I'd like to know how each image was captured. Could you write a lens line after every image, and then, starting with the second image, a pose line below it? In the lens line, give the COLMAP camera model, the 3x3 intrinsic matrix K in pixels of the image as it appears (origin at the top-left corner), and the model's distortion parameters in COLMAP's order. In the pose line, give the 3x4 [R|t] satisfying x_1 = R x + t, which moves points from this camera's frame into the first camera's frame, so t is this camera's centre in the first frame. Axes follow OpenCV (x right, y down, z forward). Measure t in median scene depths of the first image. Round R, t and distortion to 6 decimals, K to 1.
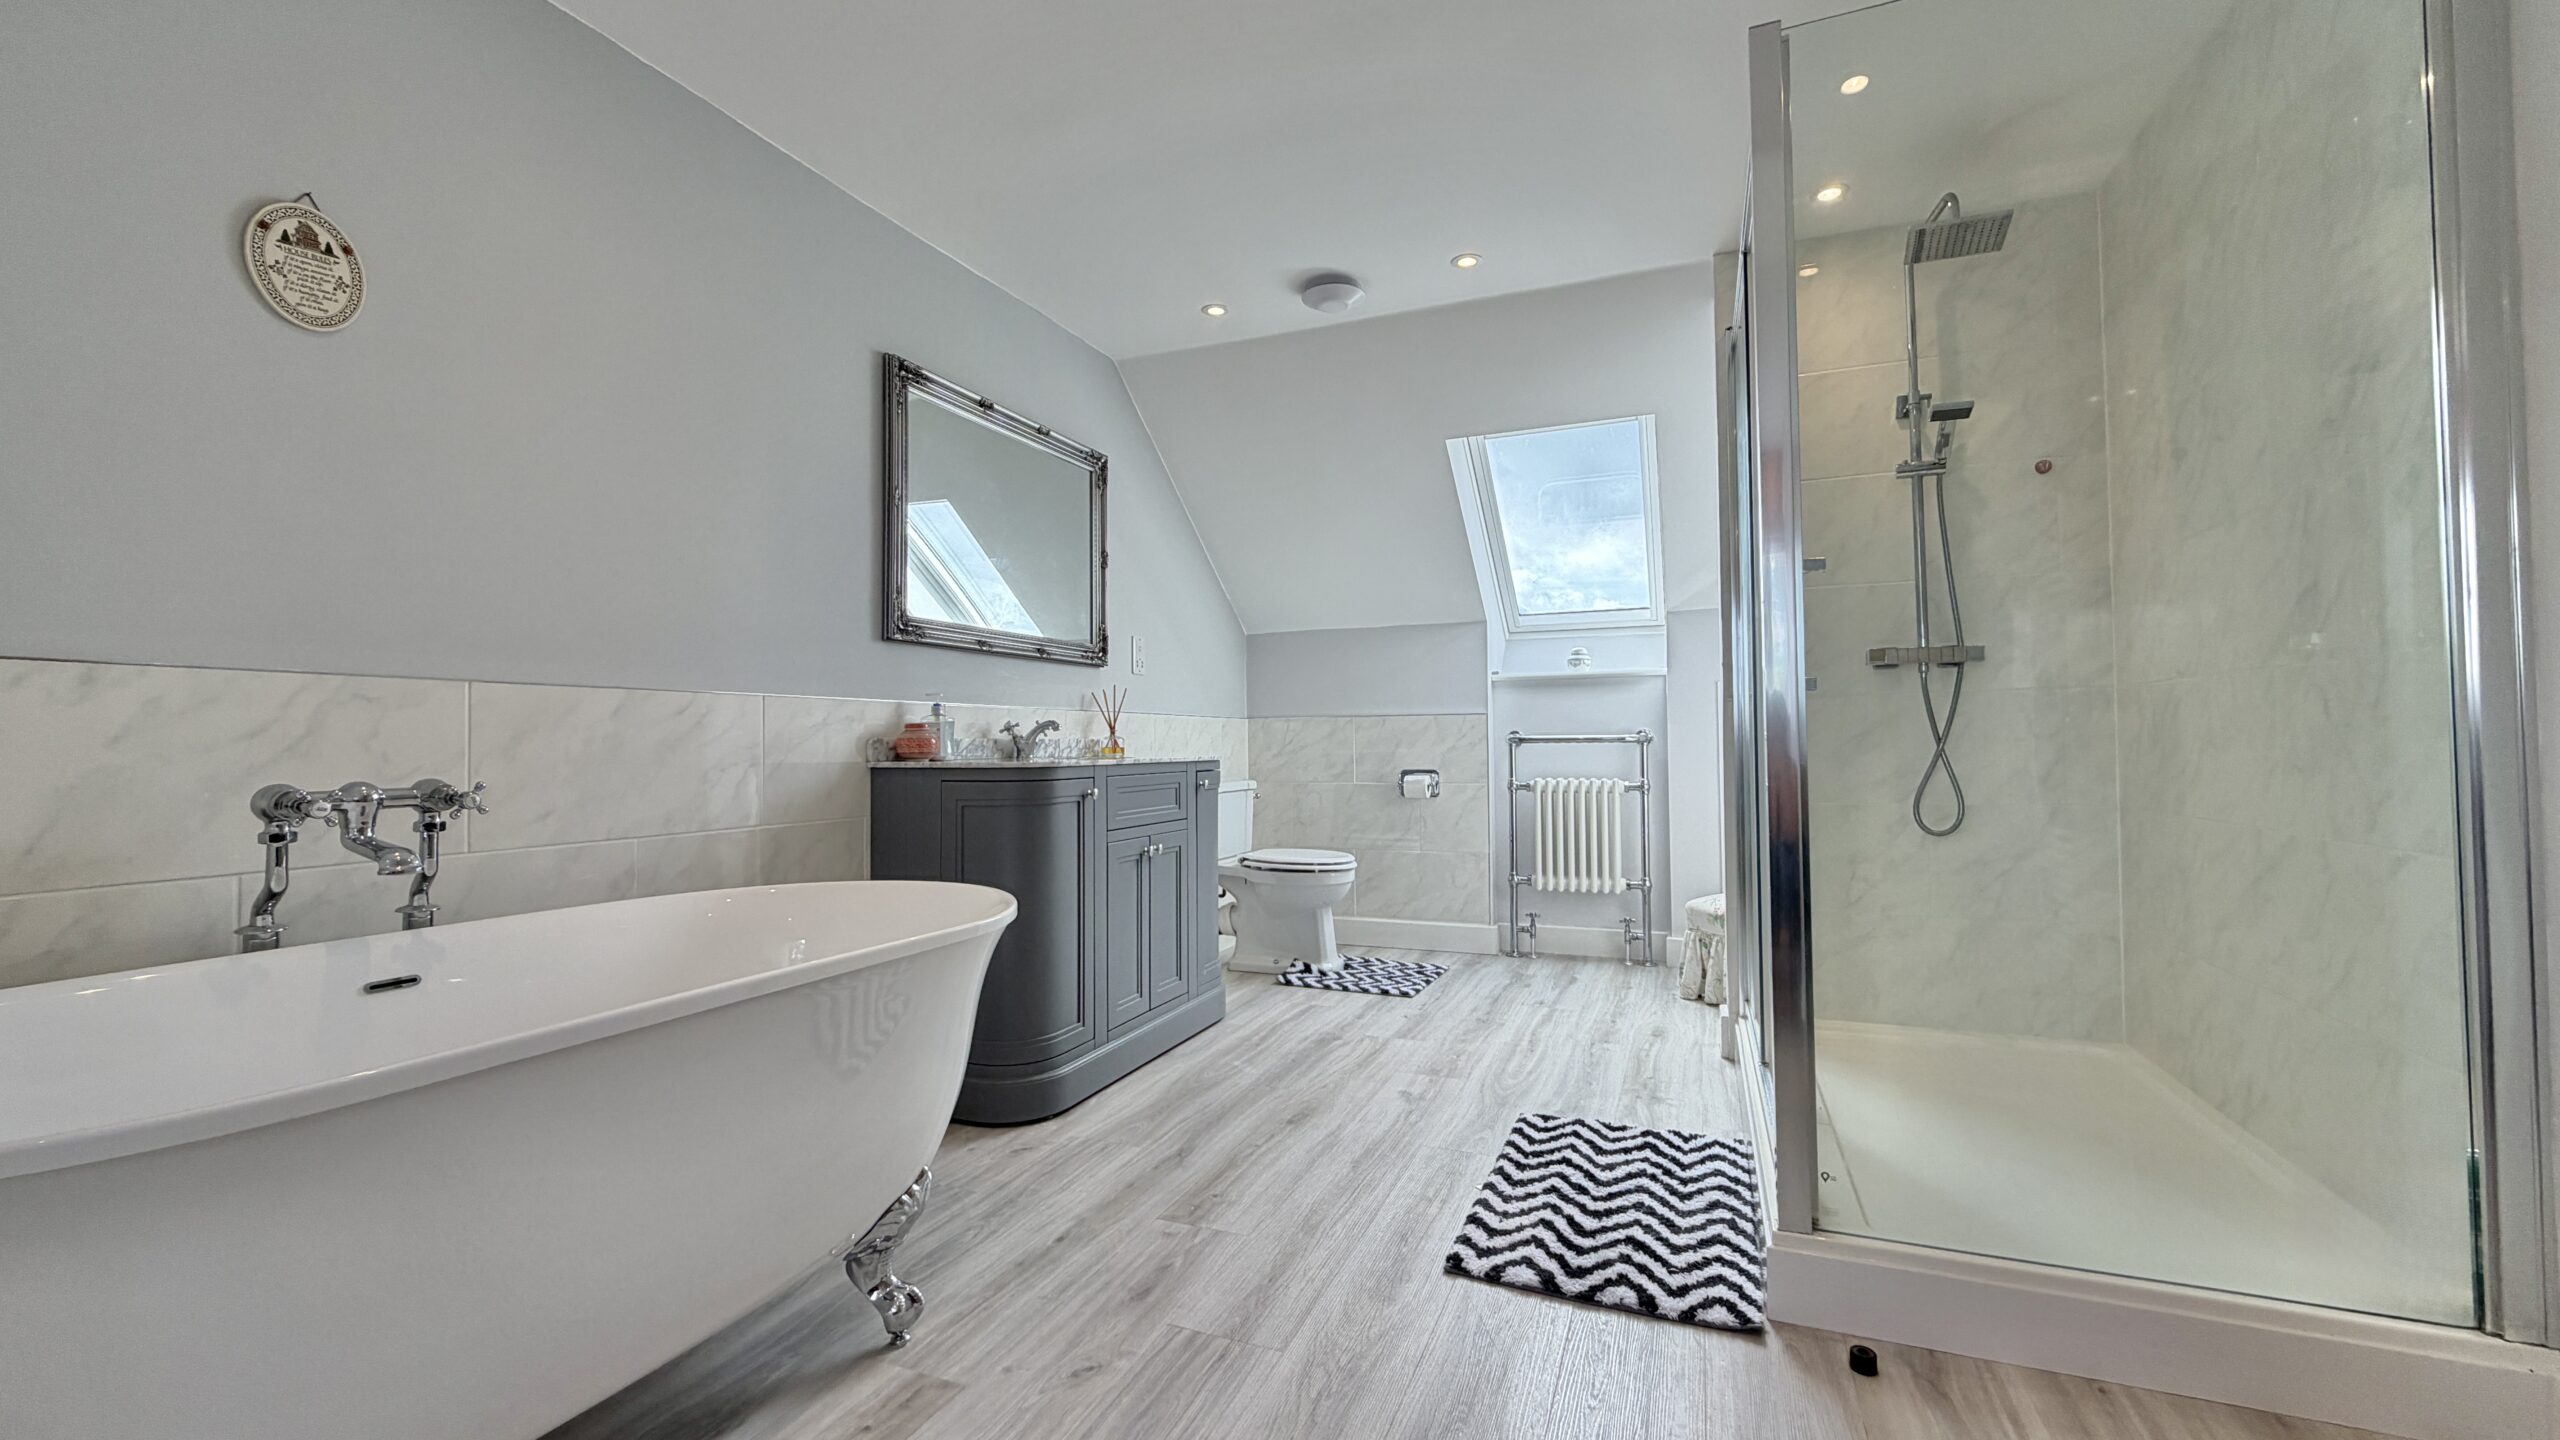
lens RADIAL K [[1019.7, 0, 1275.3], [0, 1019.7, 718.5], [0, 0, 1]] dist [0.000087, -0.000119]
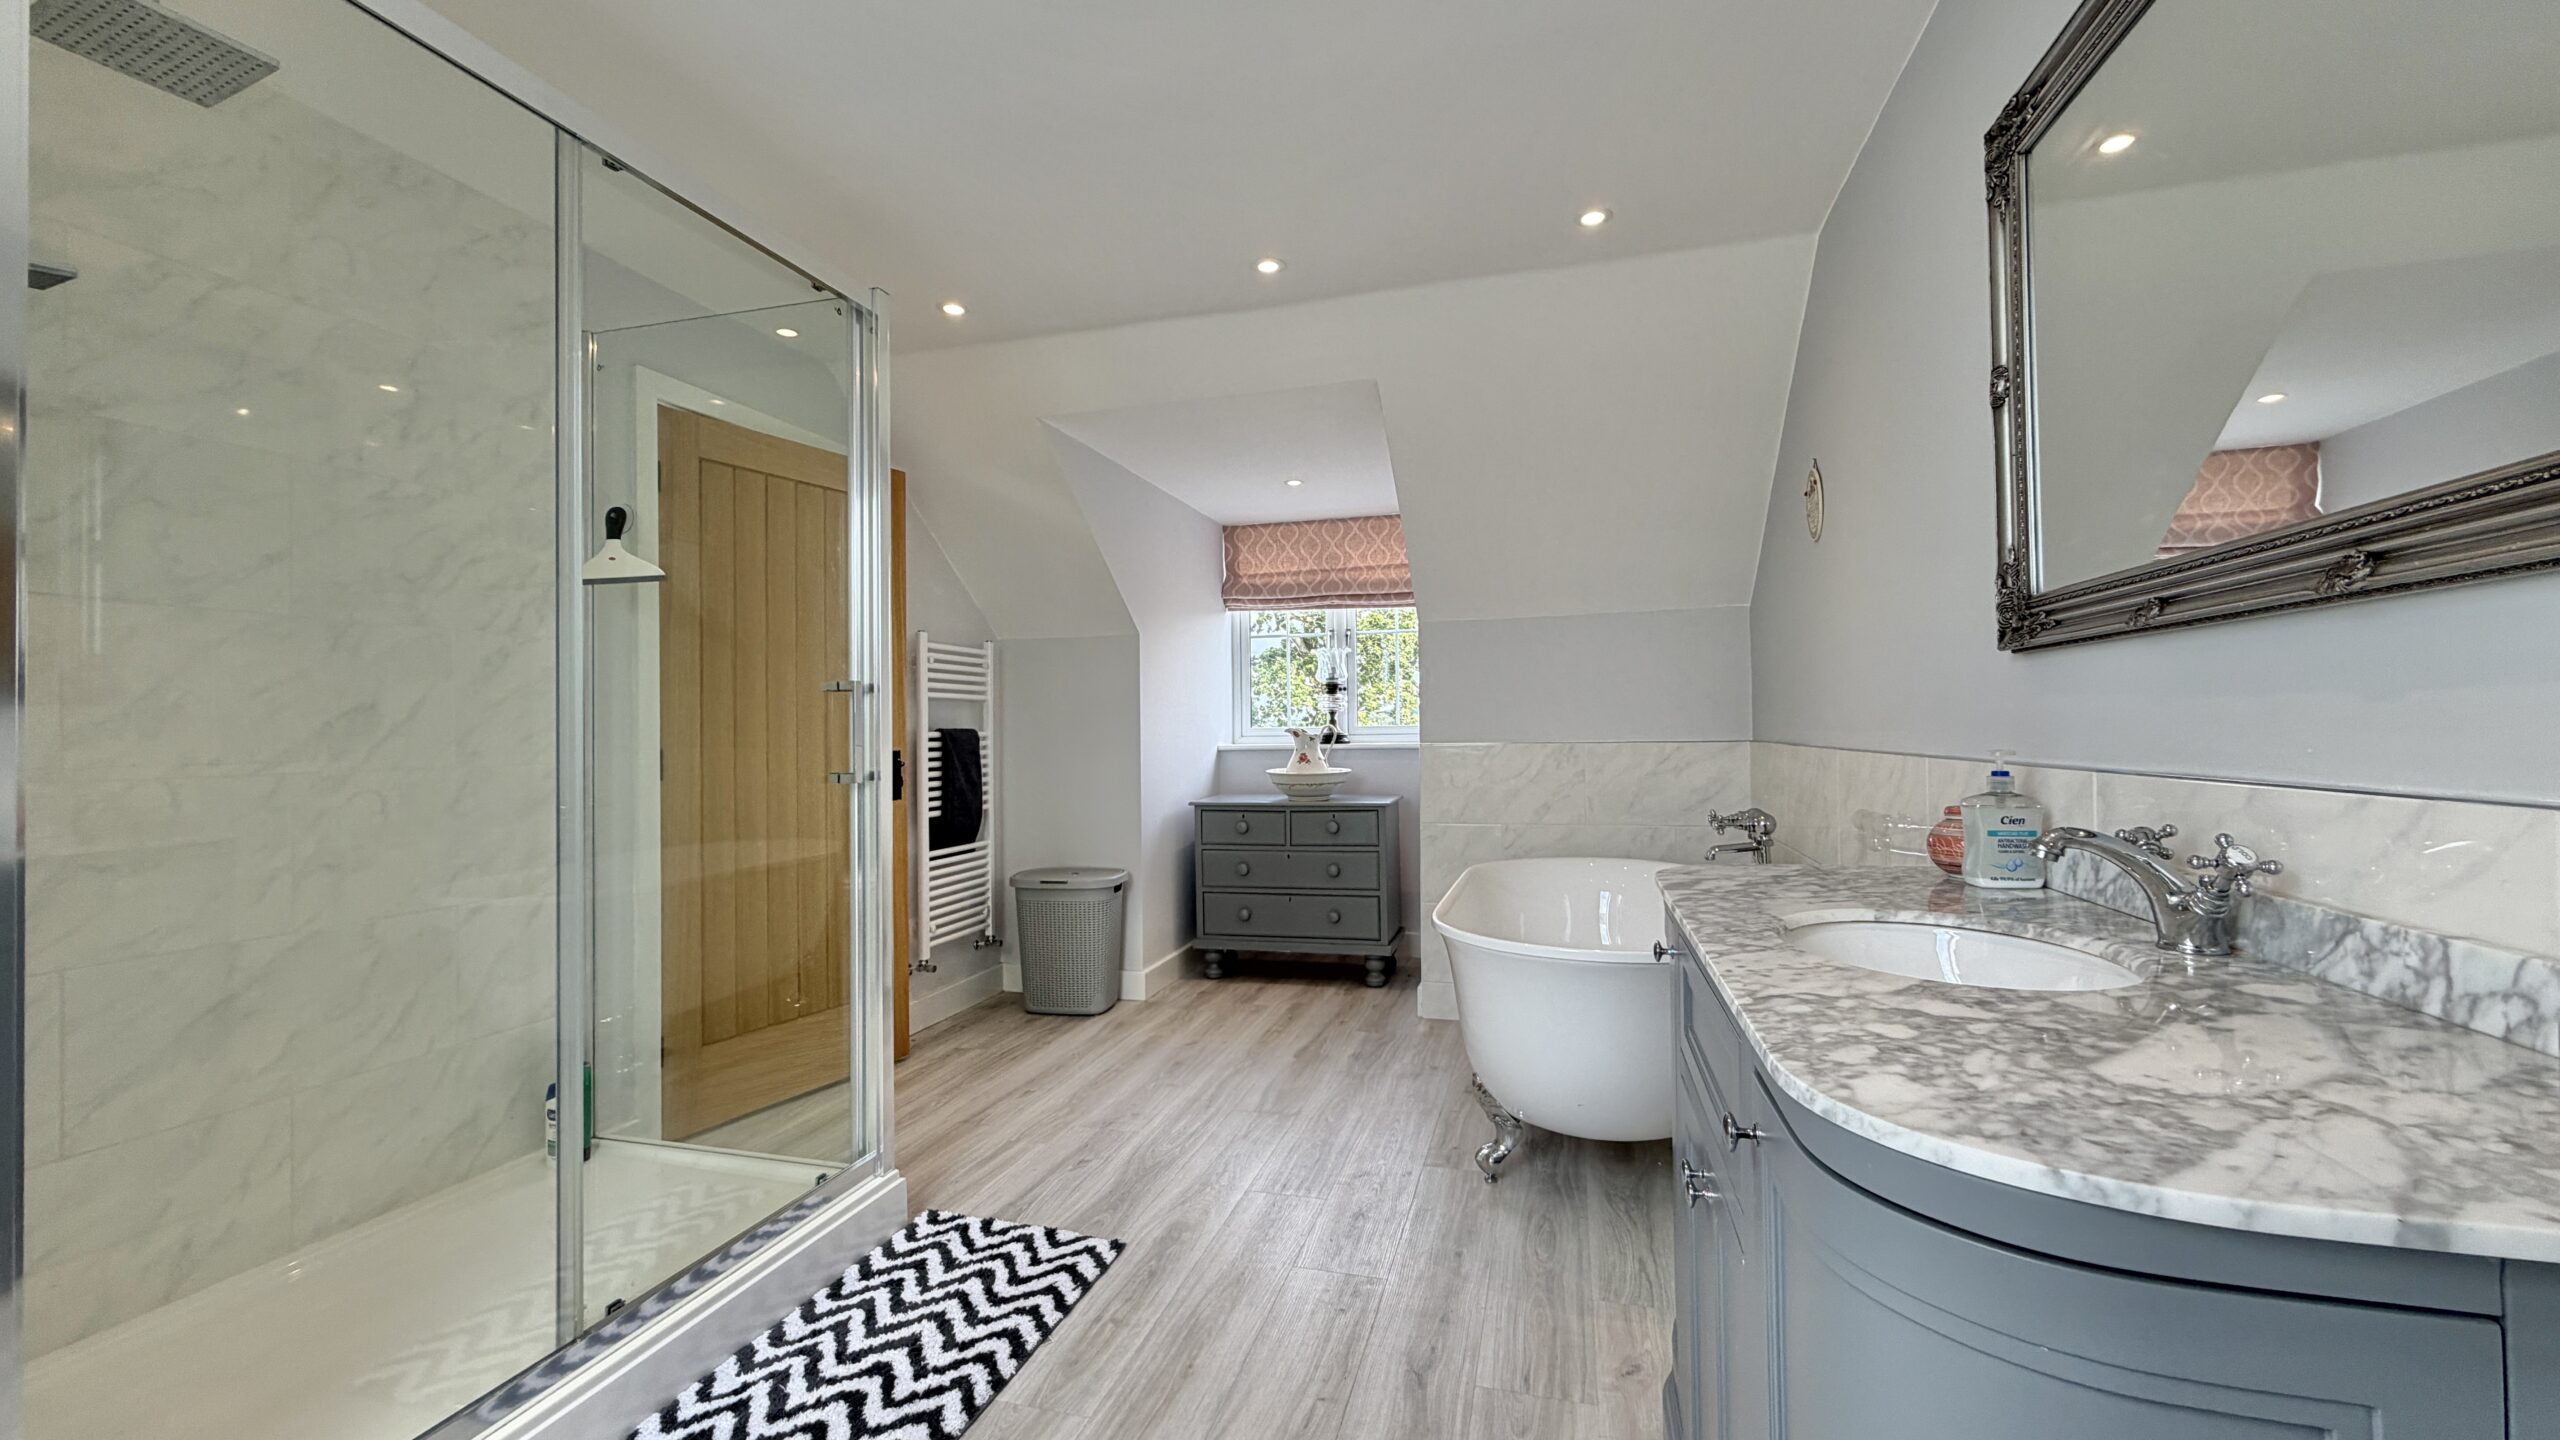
lens RADIAL K [[1019.7, 0, 1275.3], [0, 1019.7, 718.5], [0, 0, 1]] dist [0.000087, -0.000119]
pose [[-0.992719, 0.018699, -0.118992, 0.109202], [0.023721, 0.998880, -0.040933, -0.037407], [0.118093, -0.043458, -0.992051, 2.055798]]
